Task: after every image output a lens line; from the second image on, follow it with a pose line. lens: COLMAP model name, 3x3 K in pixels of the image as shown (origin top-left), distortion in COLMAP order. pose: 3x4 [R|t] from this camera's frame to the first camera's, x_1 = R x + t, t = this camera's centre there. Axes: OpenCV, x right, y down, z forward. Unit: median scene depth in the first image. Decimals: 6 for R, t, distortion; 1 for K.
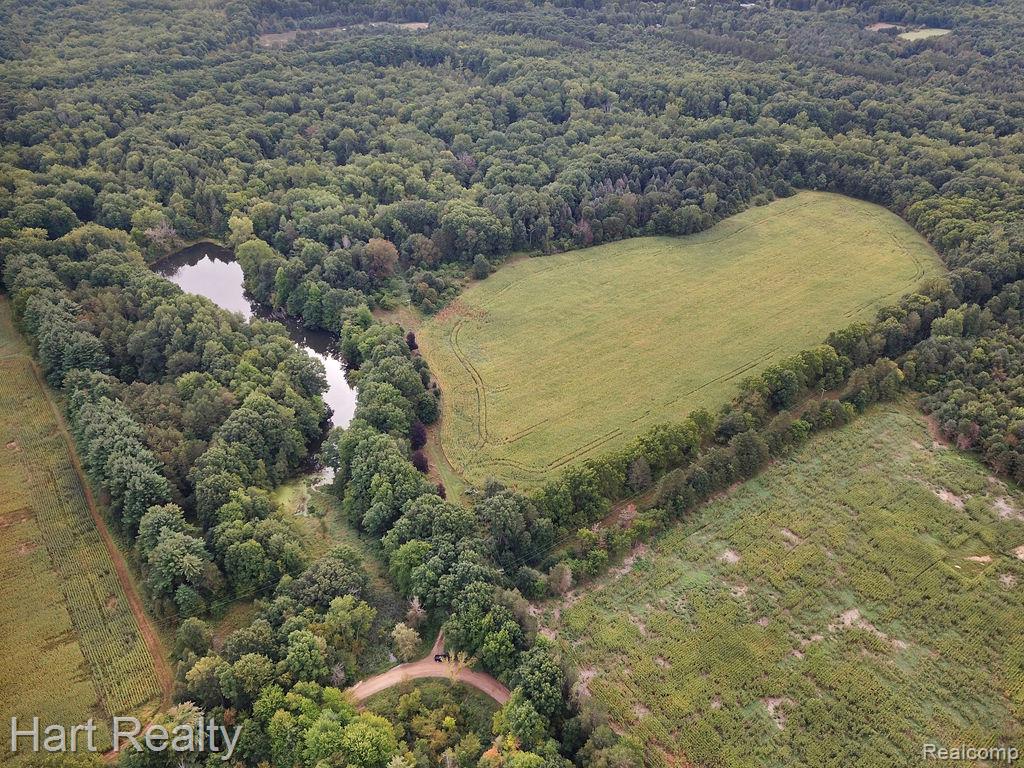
lens RADIAL K [[778.5, 0, 518.8], [0, 778.5, 372.4], [0, 0, 1]] dist [0.014931, -0.005200]
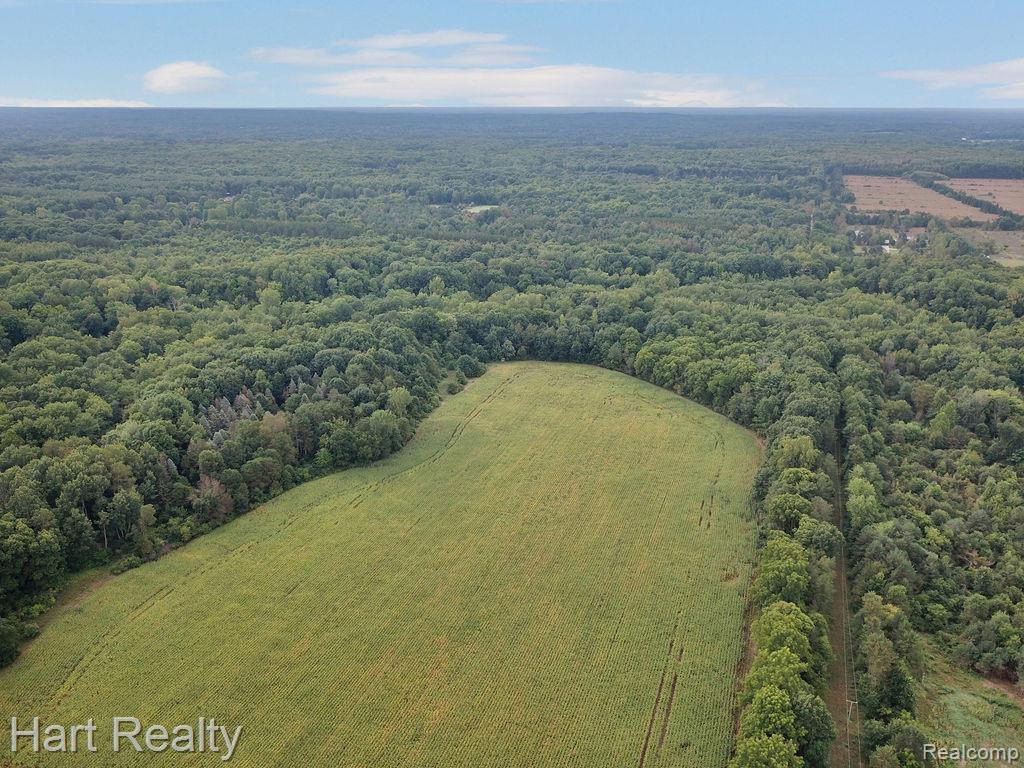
lens RADIAL K [[778.5, 0, 518.8], [0, 778.5, 372.4], [0, 0, 1]] dist [0.014931, -0.005200]
pose [[0.833784, -0.173105, 0.524250, -0.007467], [0.300475, 0.938902, -0.167863, -0.100527], [-0.463162, 0.297486, 0.834855, 0.399070]]
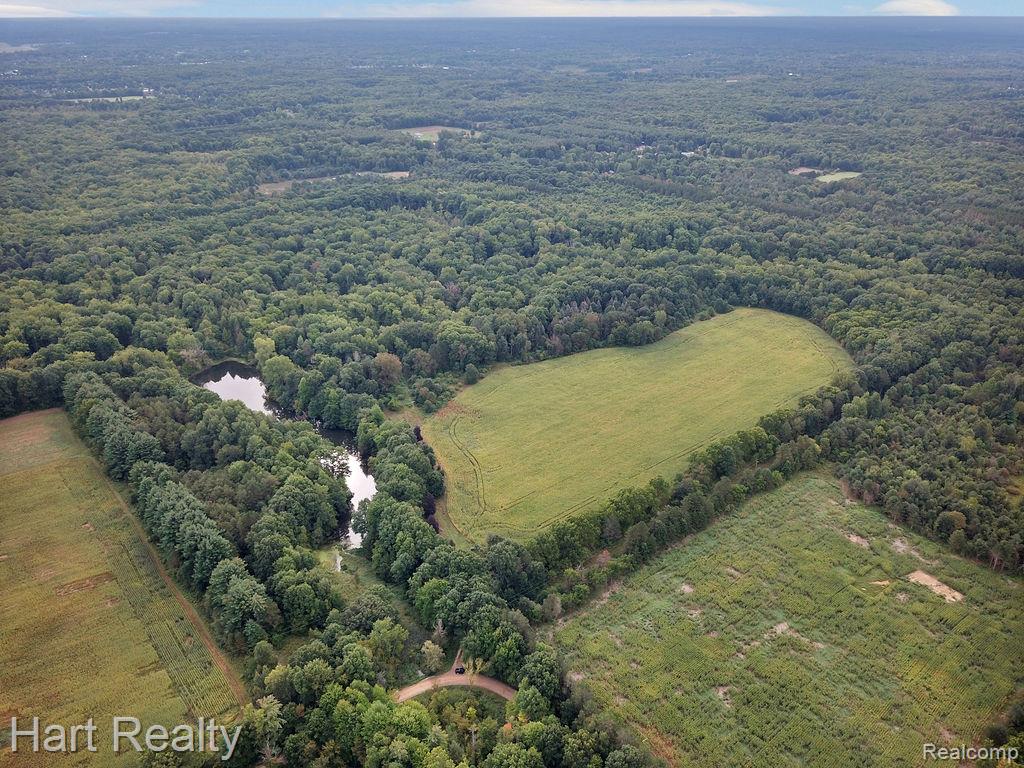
lens RADIAL K [[765.1, 0, 529.8], [0, 765.1, 381.9], [0, 0, 1]] dist [0.068584, -0.126206]
pose [[0.998216, -0.026058, 0.053715, -0.018751], [0.033628, 0.988825, -0.145240, 0.040160], [-0.049330, 0.146787, 0.987937, -0.129652]]
